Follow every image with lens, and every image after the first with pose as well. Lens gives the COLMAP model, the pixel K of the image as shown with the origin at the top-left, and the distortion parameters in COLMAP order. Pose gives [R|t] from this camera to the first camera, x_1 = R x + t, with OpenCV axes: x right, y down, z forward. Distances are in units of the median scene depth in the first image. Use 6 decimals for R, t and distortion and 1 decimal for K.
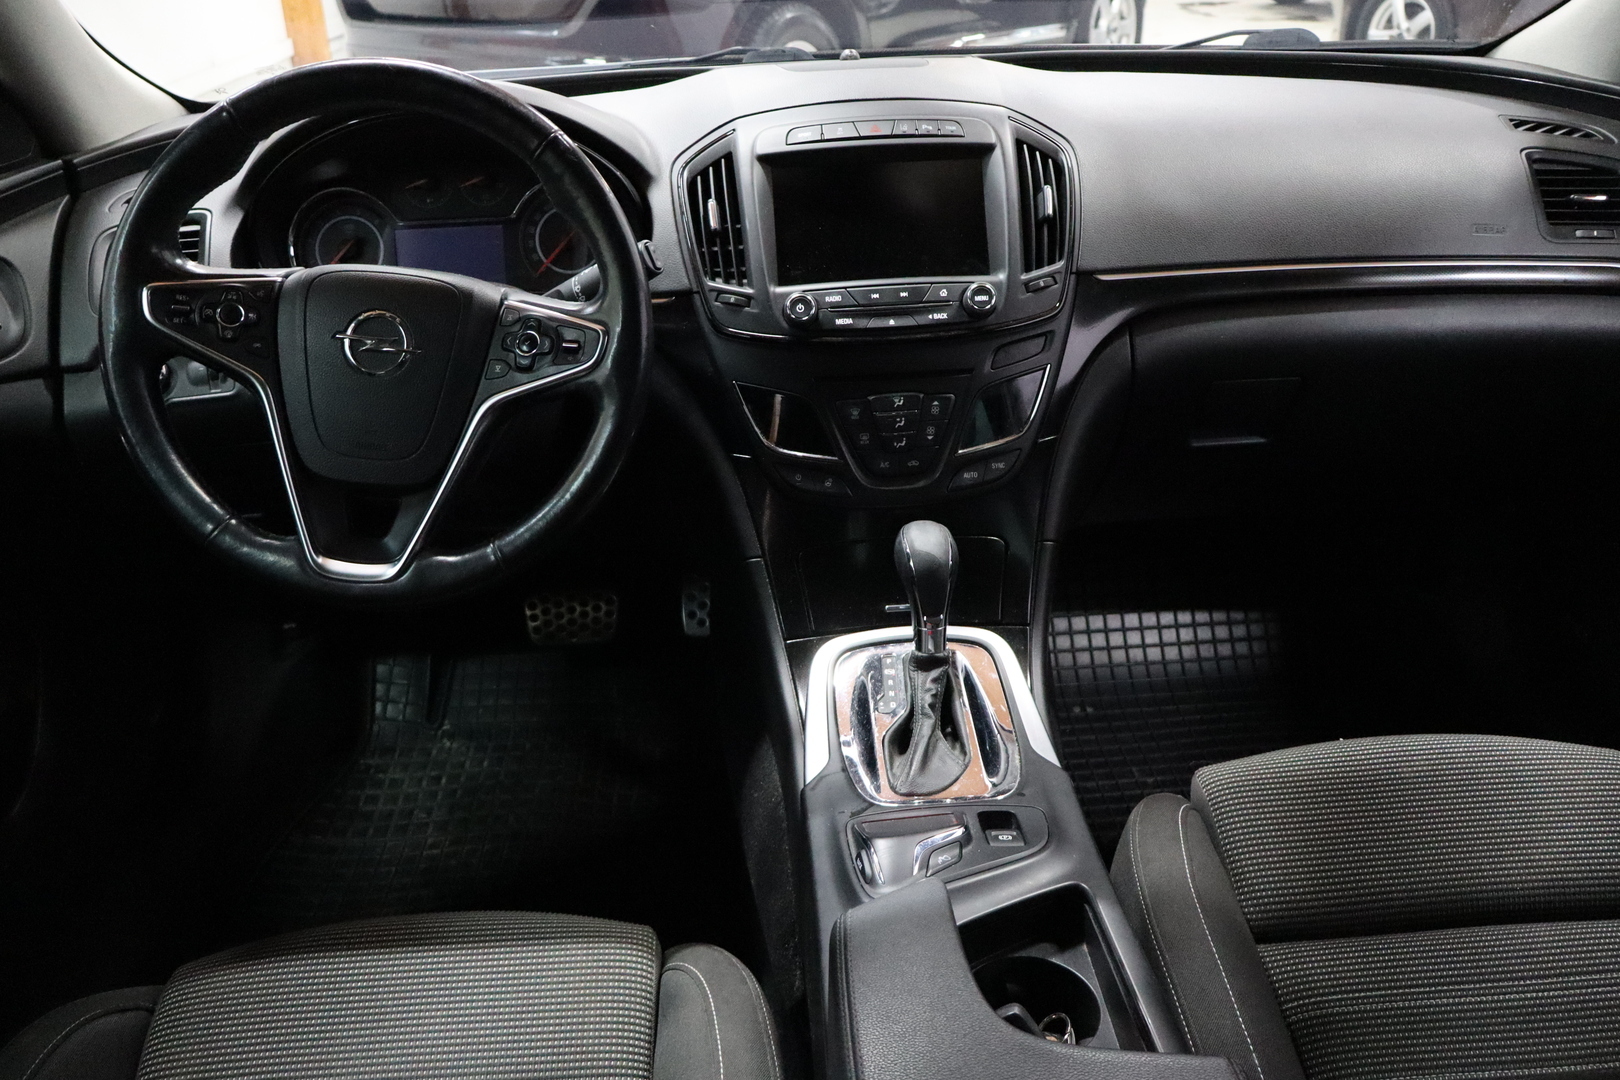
lens RADIAL K [[1382.9, 0, 807.2], [0, 1382.9, 537.1], [0, 0, 1]] dist [0.010959, -0.007528]
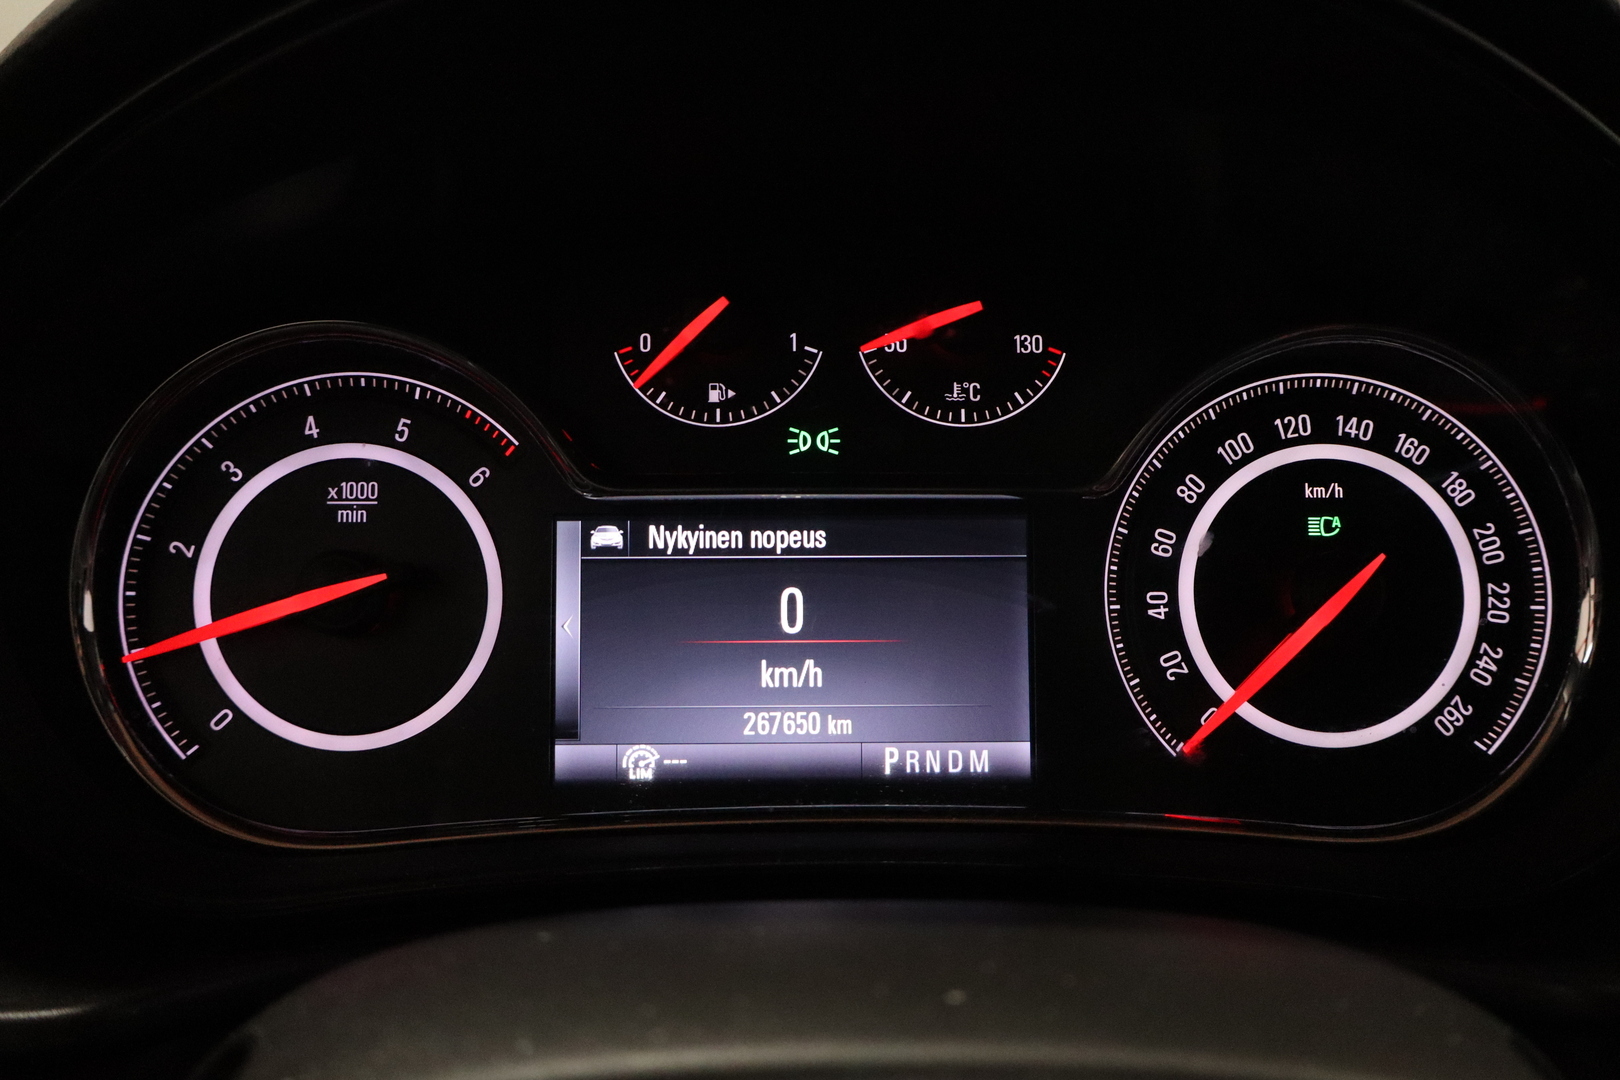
lens RADIAL K [[1677.6, 0, 807.9], [0, 1677.6, 530.0], [0, 0, 1]] dist [0.003401, 0.000000]
pose [[0.998786, 0.049116, 0.003832, -0.273419], [-0.048103, 0.989067, -0.139399, -0.194546], [-0.010637, 0.139046, 0.990229, 0.774117]]
